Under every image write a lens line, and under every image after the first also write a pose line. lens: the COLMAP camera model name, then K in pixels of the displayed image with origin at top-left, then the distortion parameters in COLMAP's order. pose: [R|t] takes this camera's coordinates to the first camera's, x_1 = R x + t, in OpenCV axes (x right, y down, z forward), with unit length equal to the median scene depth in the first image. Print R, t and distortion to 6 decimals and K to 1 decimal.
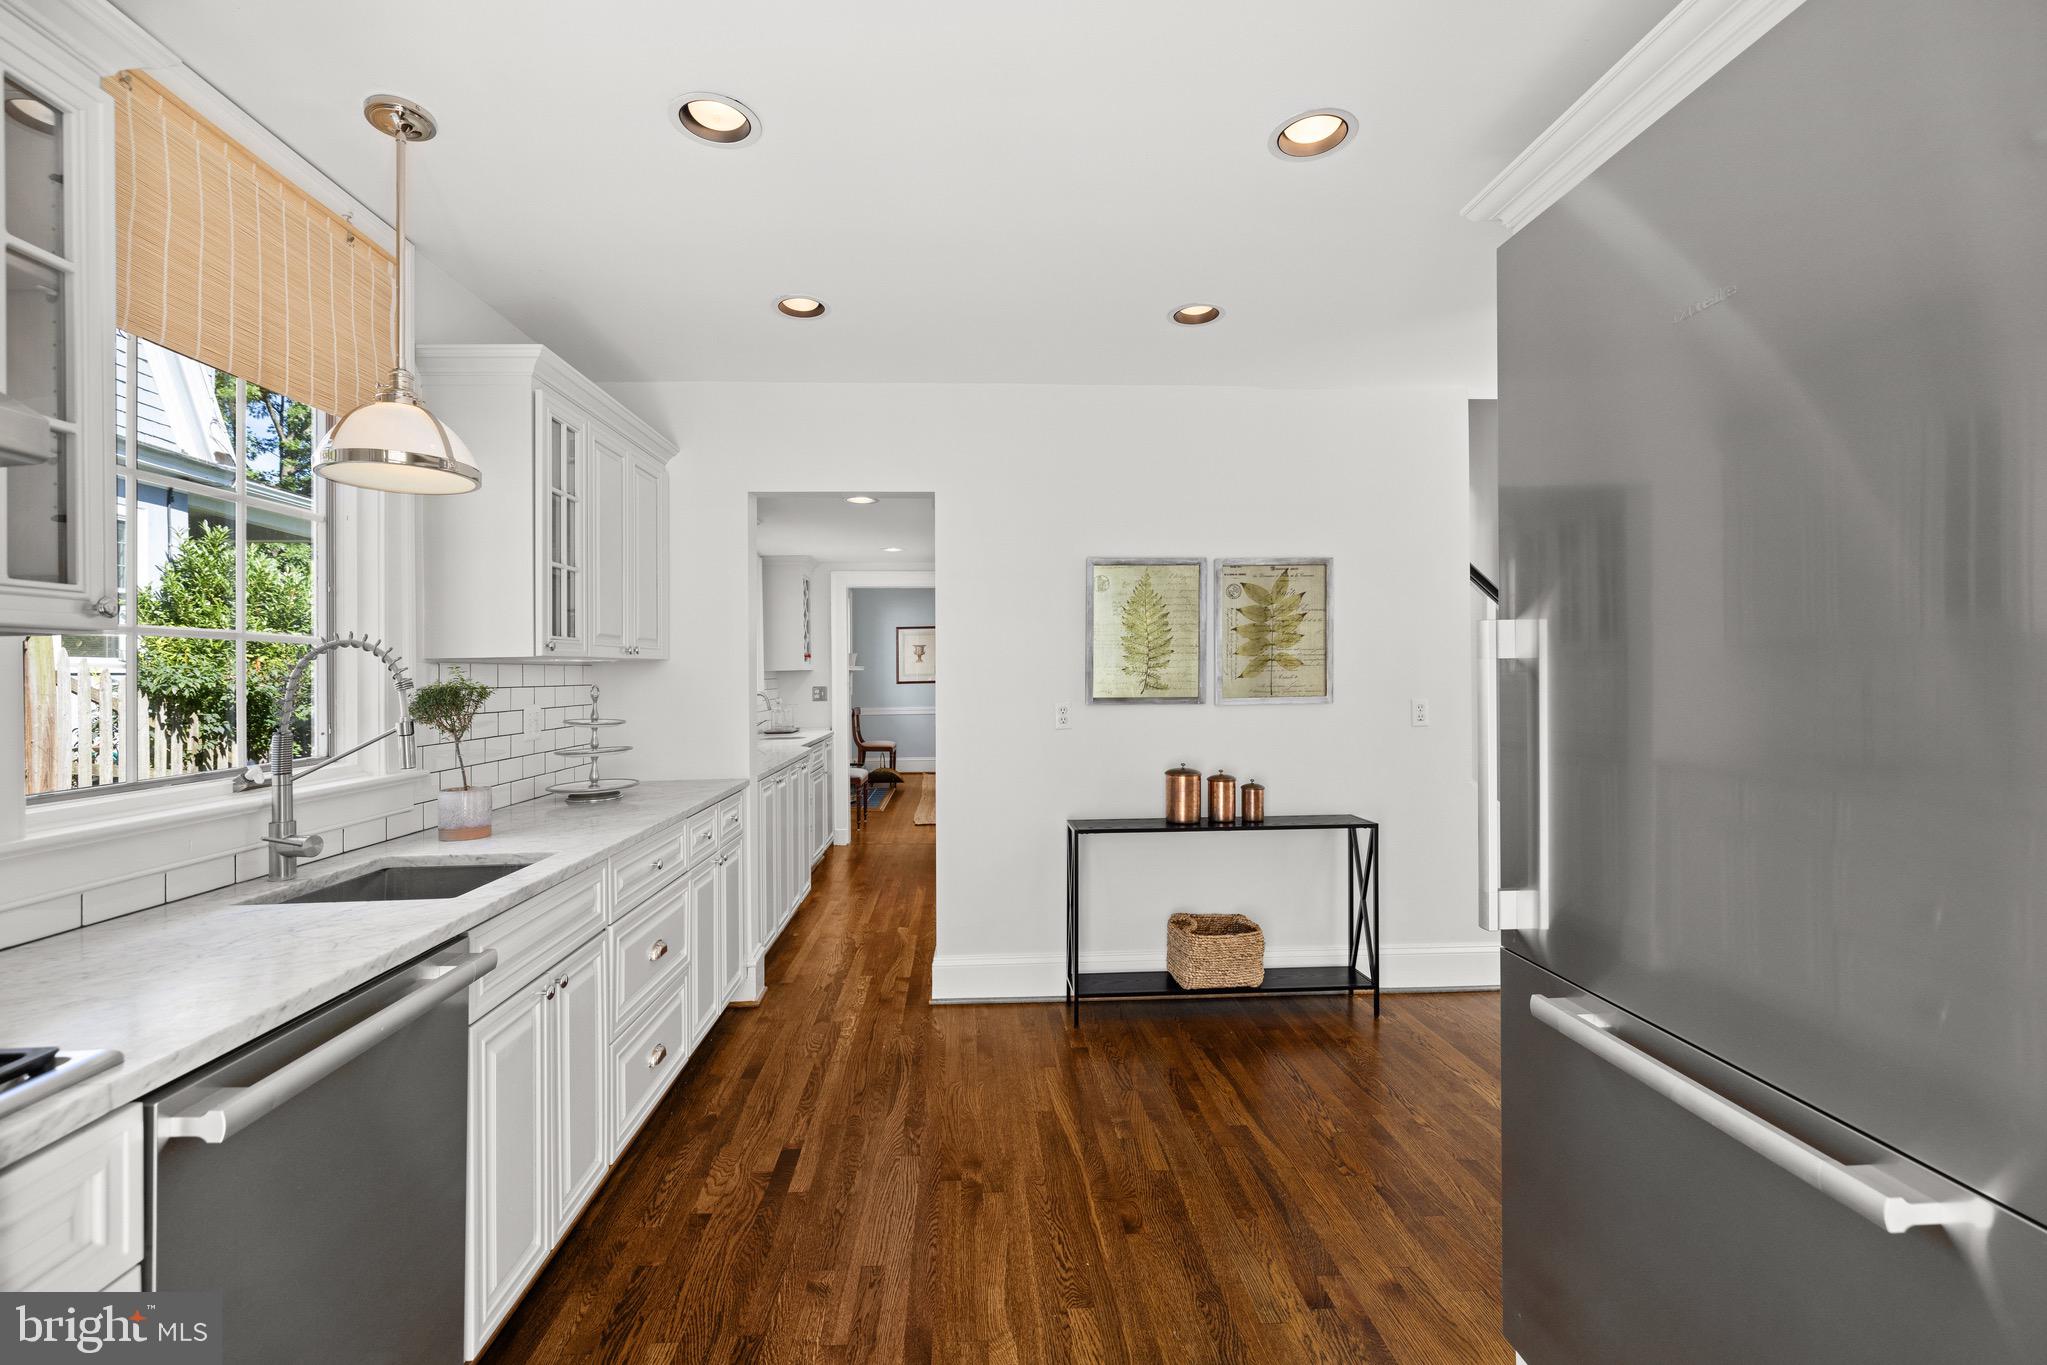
lens RADIAL K [[836.3, 0, 1021.6], [0, 836.3, 668.7], [0, 0, 1]] dist [0.002320, 0.000143]
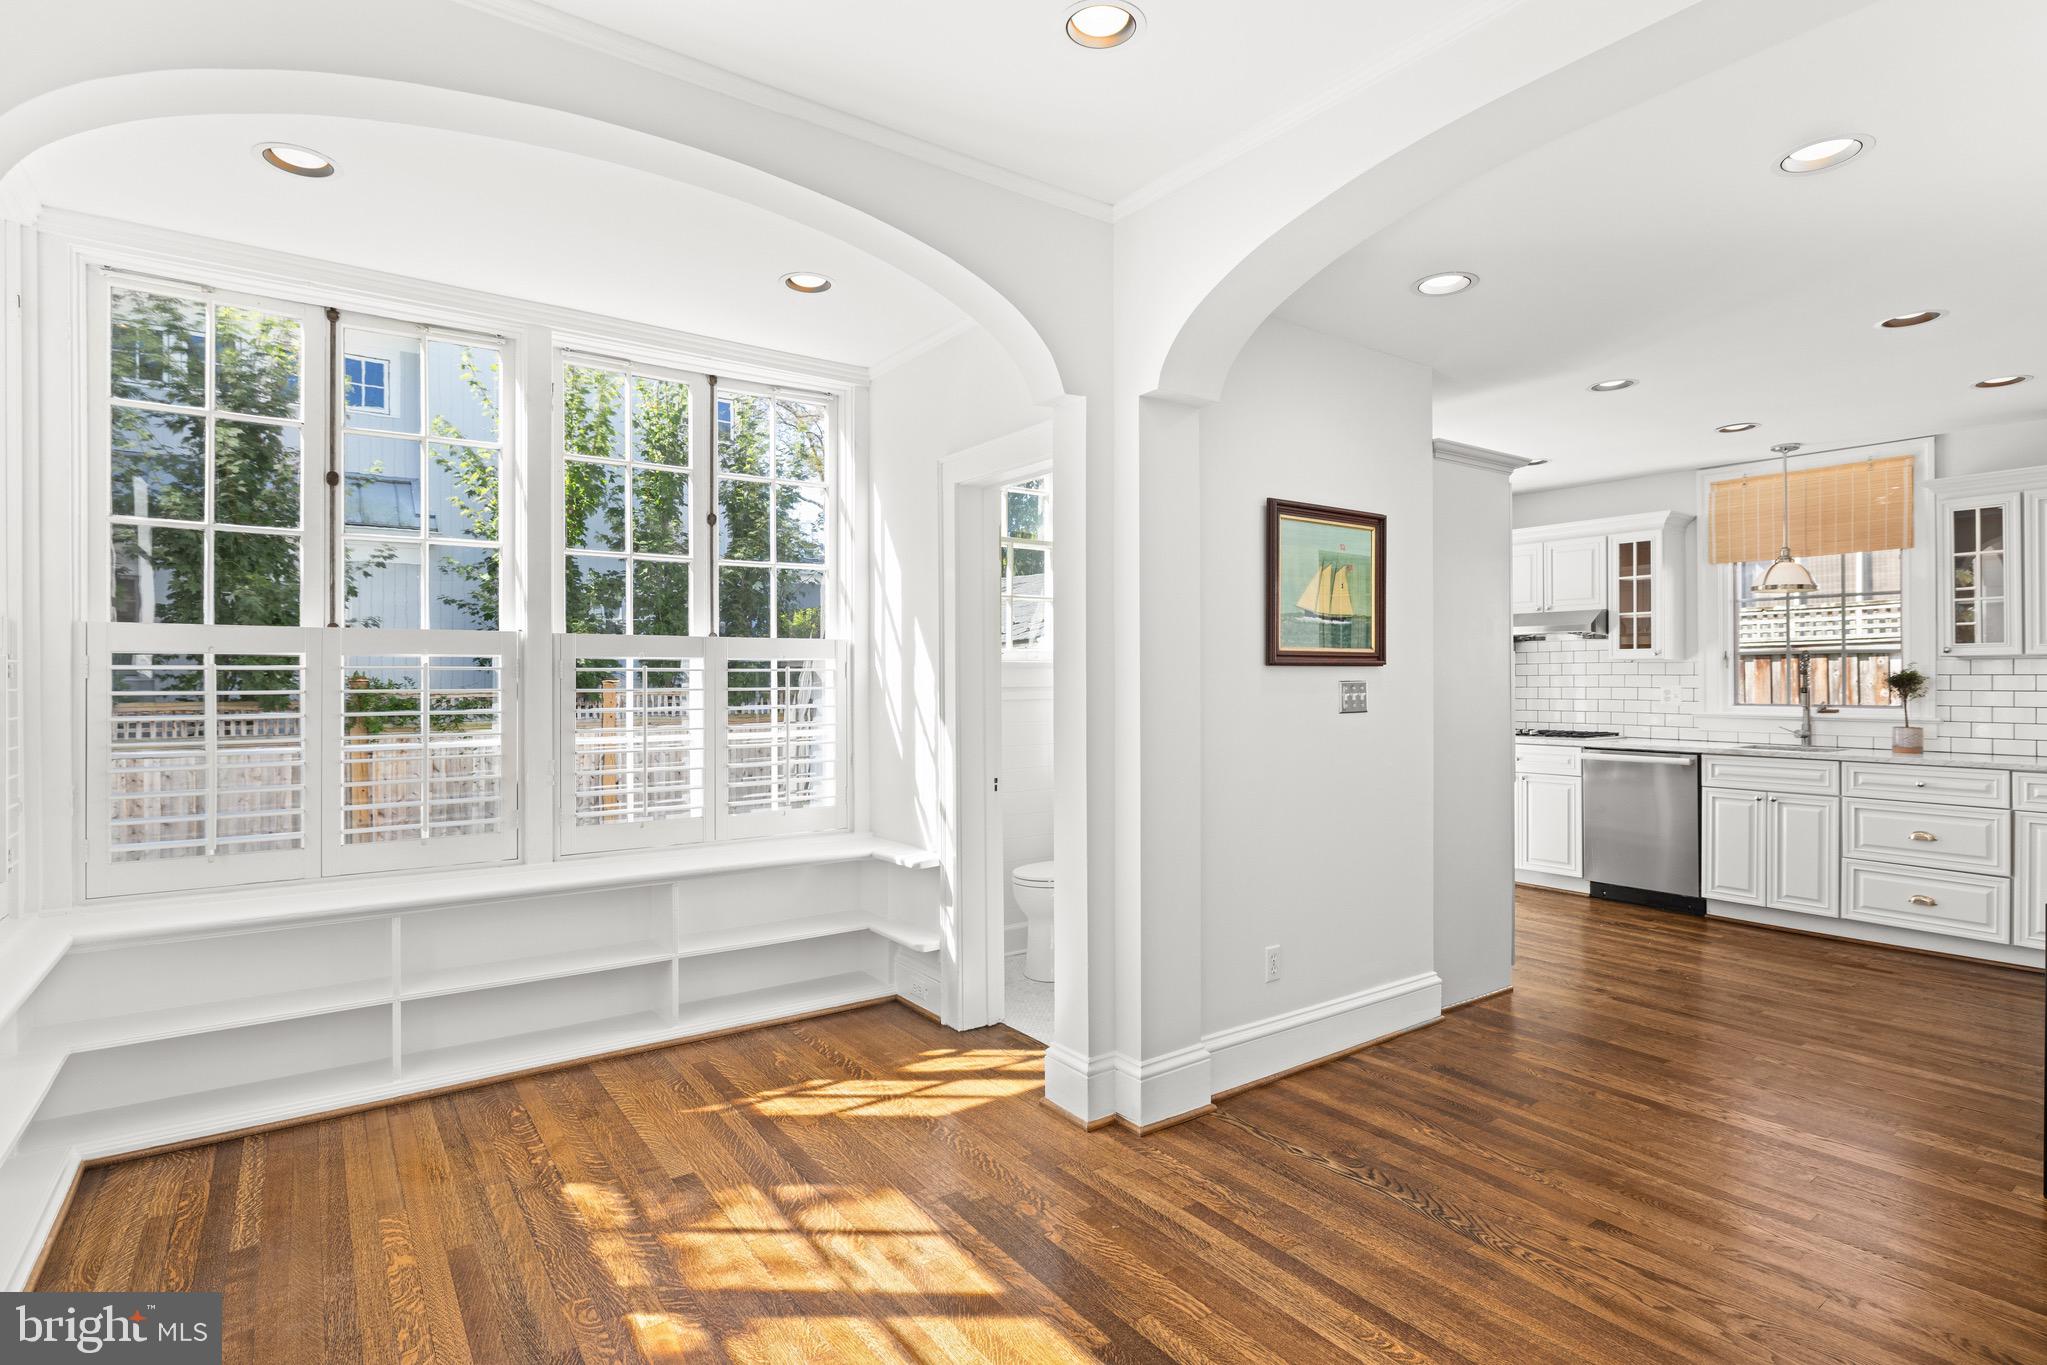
lens RADIAL K [[990.8, 0, 1019.9], [0, 990.8, 679.5], [0, 0, 1]] dist [-0.013075, -0.000057]
pose [[-0.840336, 0.002704, -0.542059, 1.253528], [0.004272, 0.999990, -0.001636, 0.016090], [0.542049, -0.003691, -0.840339, 1.008710]]
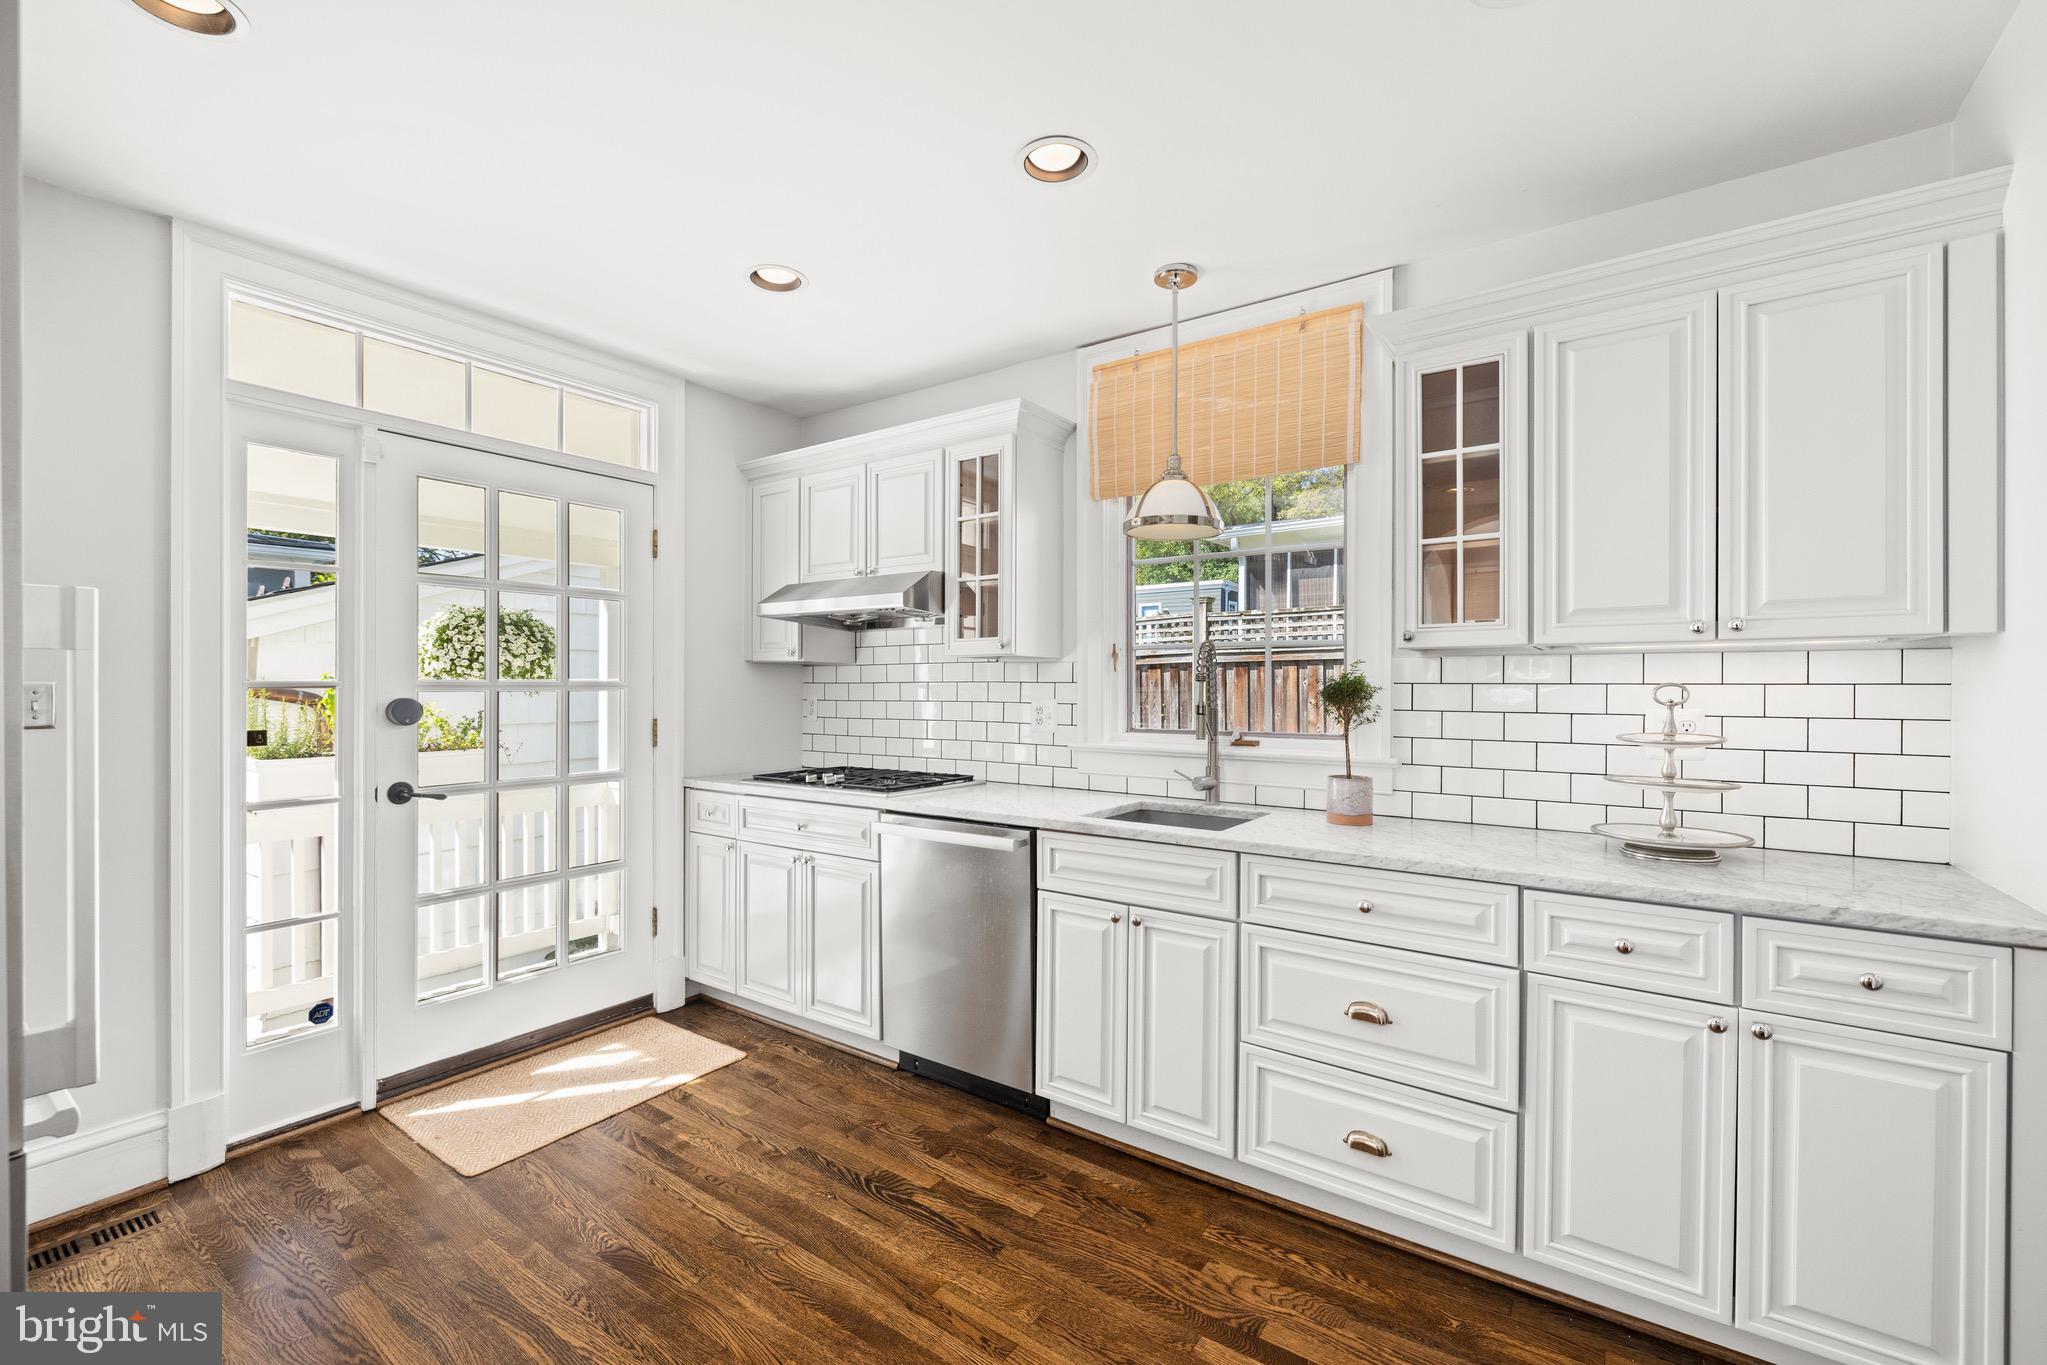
lens RADIAL K [[836.3, 0, 1033.5], [0, 836.3, 696.1], [0, 0, 1]] dist [0.002320, 0.000143]
pose [[-0.603053, 0.009451, -0.797645, 0.239002], [0.002440, 0.999947, 0.010003, 0.015978], [0.797698, 0.004086, -0.603044, 0.752428]]
